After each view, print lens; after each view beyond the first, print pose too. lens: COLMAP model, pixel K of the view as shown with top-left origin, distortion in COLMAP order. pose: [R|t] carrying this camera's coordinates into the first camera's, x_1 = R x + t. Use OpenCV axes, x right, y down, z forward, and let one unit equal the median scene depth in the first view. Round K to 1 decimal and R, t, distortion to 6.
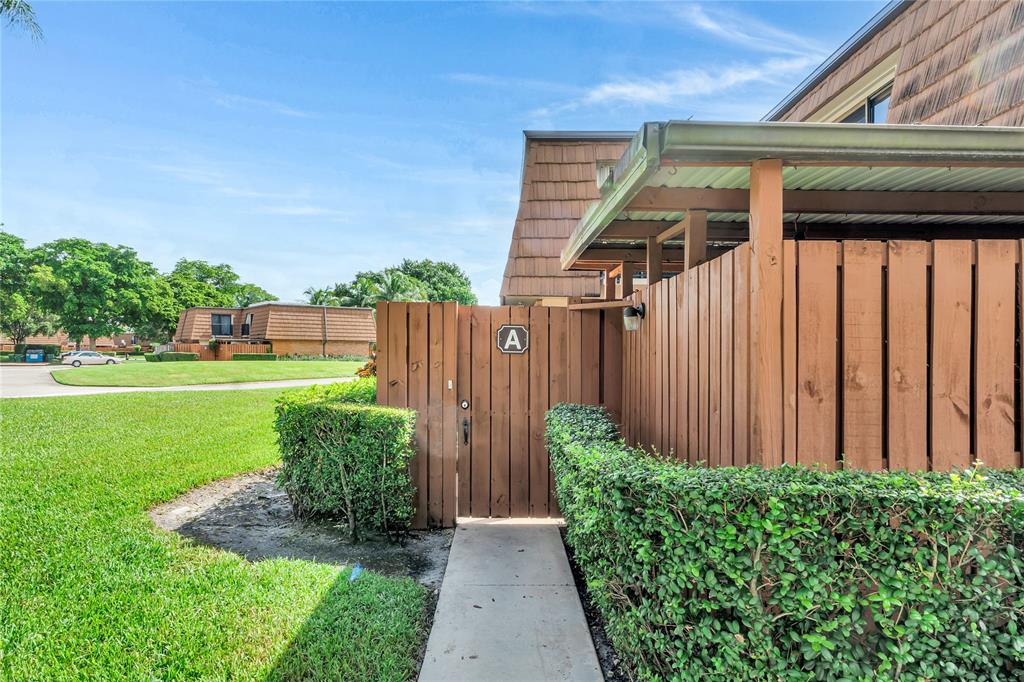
lens RADIAL K [[616.8, 0, 510.2], [0, 616.8, 348.4], [0, 0, 1]] dist [-0.001515, -0.000797]
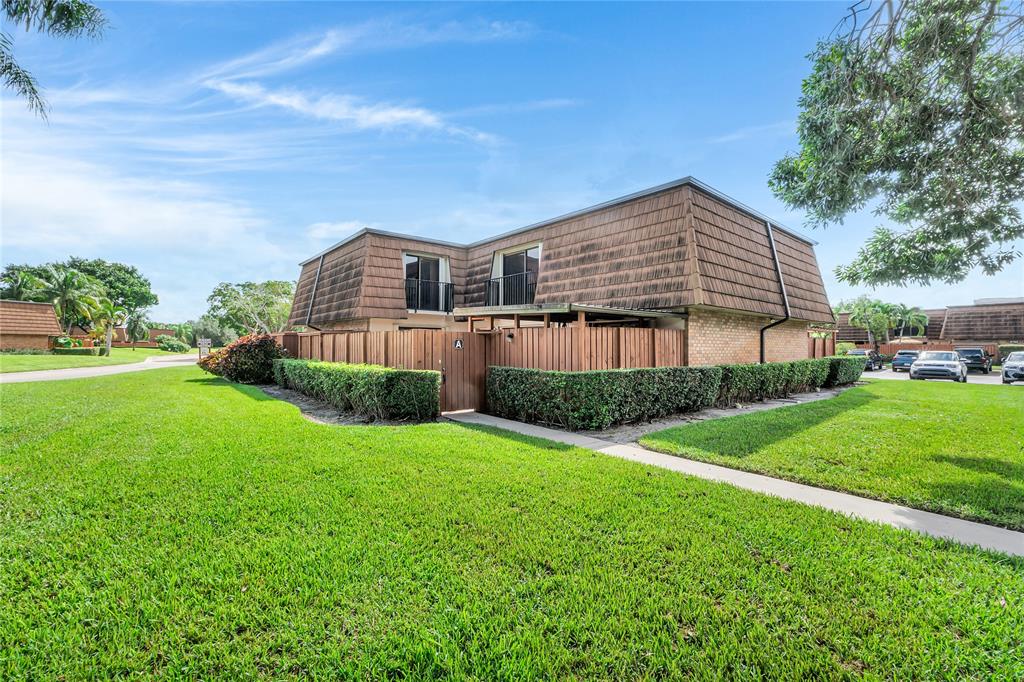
lens RADIAL K [[427.5, 0, 512.7], [0, 427.5, 340.1], [0, 0, 1]] dist [0.000576, 0.000009]
pose [[0.771346, 0.007224, 0.636375, -0.087391], [-0.003942, 0.999971, -0.006573, -0.001885], [-0.636403, 0.002562, 0.771352, -0.051414]]
